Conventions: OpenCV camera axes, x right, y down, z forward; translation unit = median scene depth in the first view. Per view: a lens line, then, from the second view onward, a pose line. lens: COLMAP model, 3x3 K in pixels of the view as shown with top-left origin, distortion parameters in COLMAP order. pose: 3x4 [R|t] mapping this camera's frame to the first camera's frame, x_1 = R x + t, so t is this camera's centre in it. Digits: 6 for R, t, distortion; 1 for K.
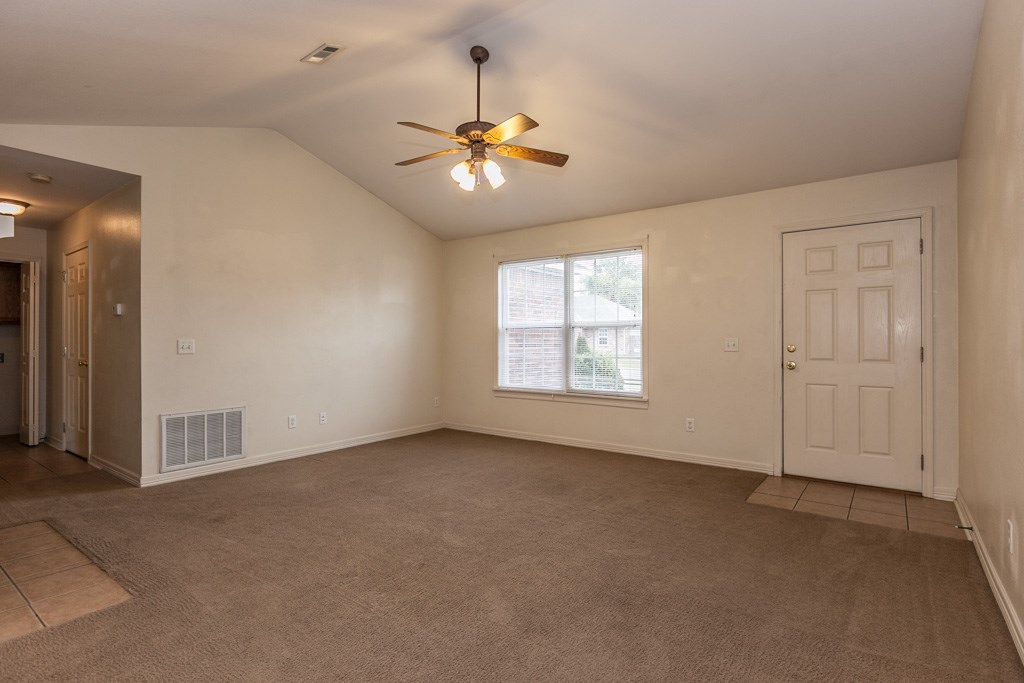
lens RADIAL K [[509.3, 0, 512.0], [0, 509.3, 341.5], [0, 0, 1]] dist [0.000295, 0.000065]
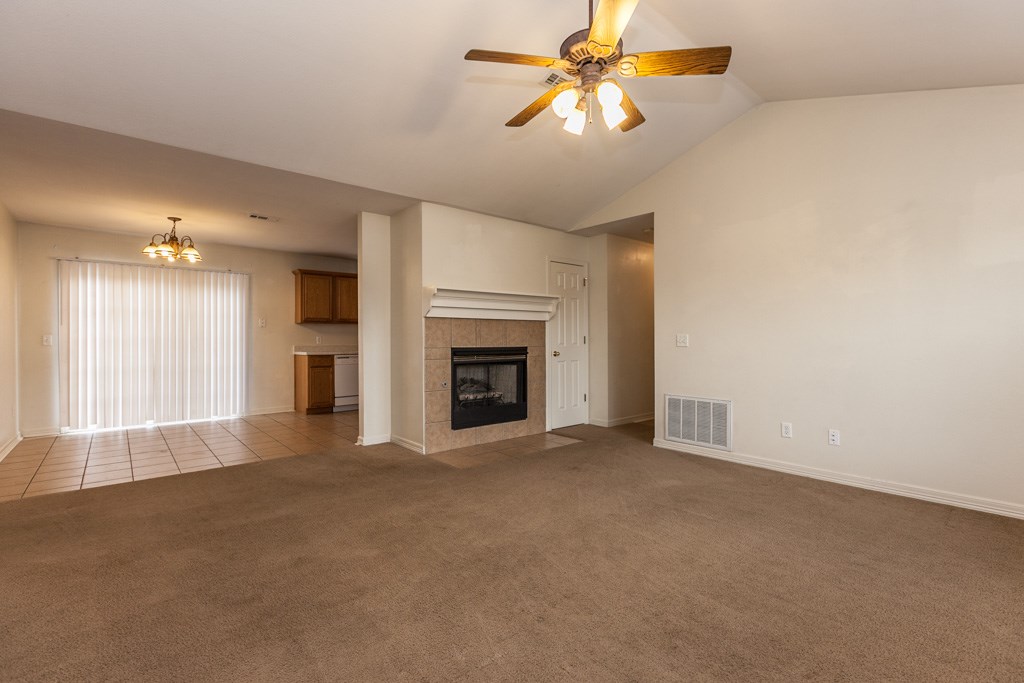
lens RADIAL K [[453.1, 0, 512.0], [0, 453.1, 341.5], [0, 0, 1]] dist [0.001730, -0.000137]
pose [[-0.190527, 0.009180, -0.981639, 0.484444], [-0.003303, 0.999945, 0.009992, 0.002549], [0.981676, 0.005146, -0.190486, 0.824196]]
